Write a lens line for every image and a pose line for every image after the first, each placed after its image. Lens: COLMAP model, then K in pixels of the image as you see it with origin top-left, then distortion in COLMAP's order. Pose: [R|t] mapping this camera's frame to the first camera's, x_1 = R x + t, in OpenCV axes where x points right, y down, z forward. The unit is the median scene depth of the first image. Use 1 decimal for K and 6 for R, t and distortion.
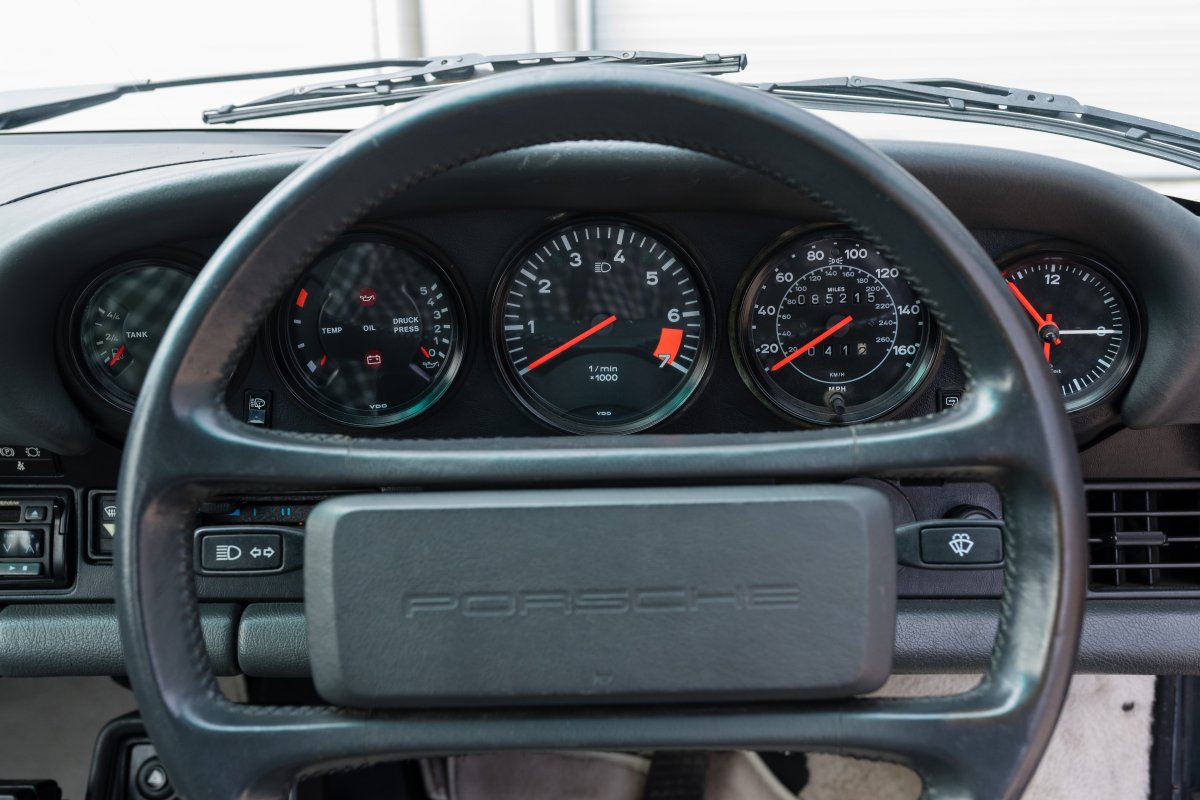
lens RADIAL K [[1192.8, 0, 605.6], [0, 1192.8, 391.7], [0, 0, 1]] dist [0.002567, 0.000000]
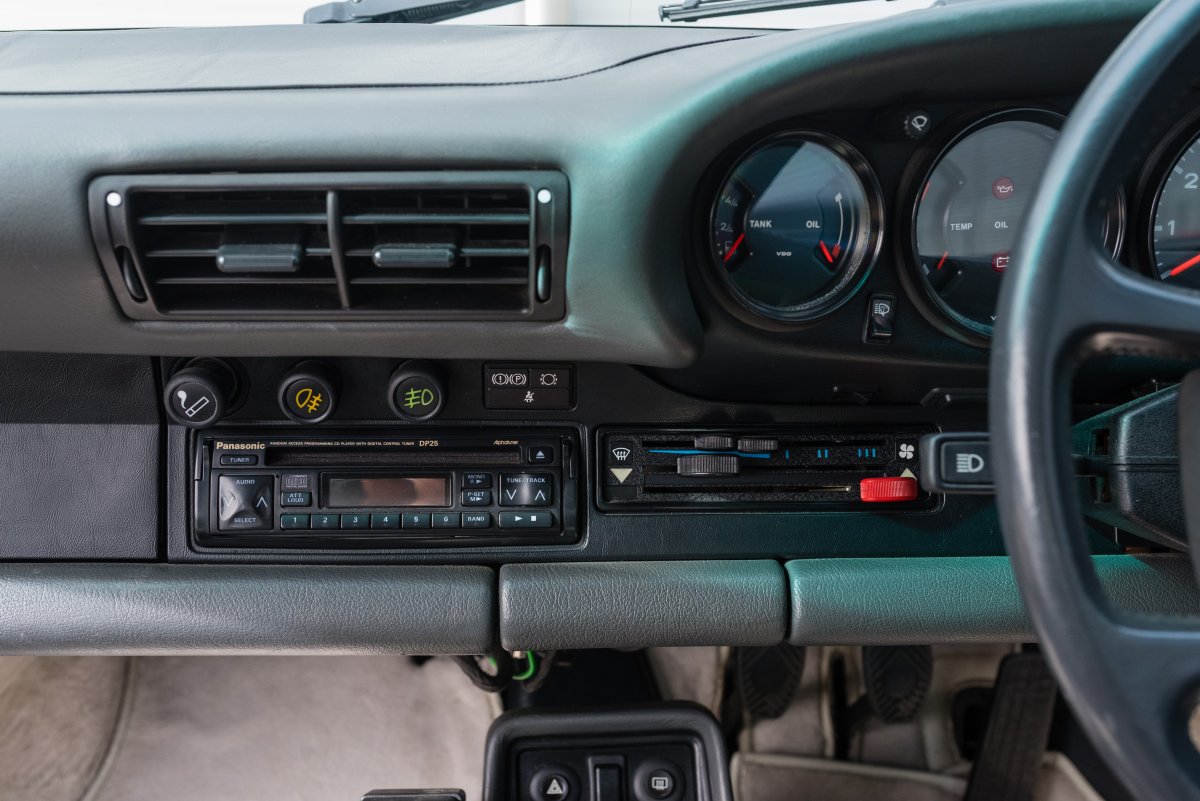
lens RADIAL K [[1261.8, 0, 593.6], [0, 1261.8, 397.6], [0, 0, 1]] dist [-0.004232, 0.000000]
pose [[0.996709, 0.002000, 0.081035, -0.564660], [0.001300, 0.999173, -0.040645, 0.108085], [-0.081050, 0.040617, 0.995882, 0.118908]]
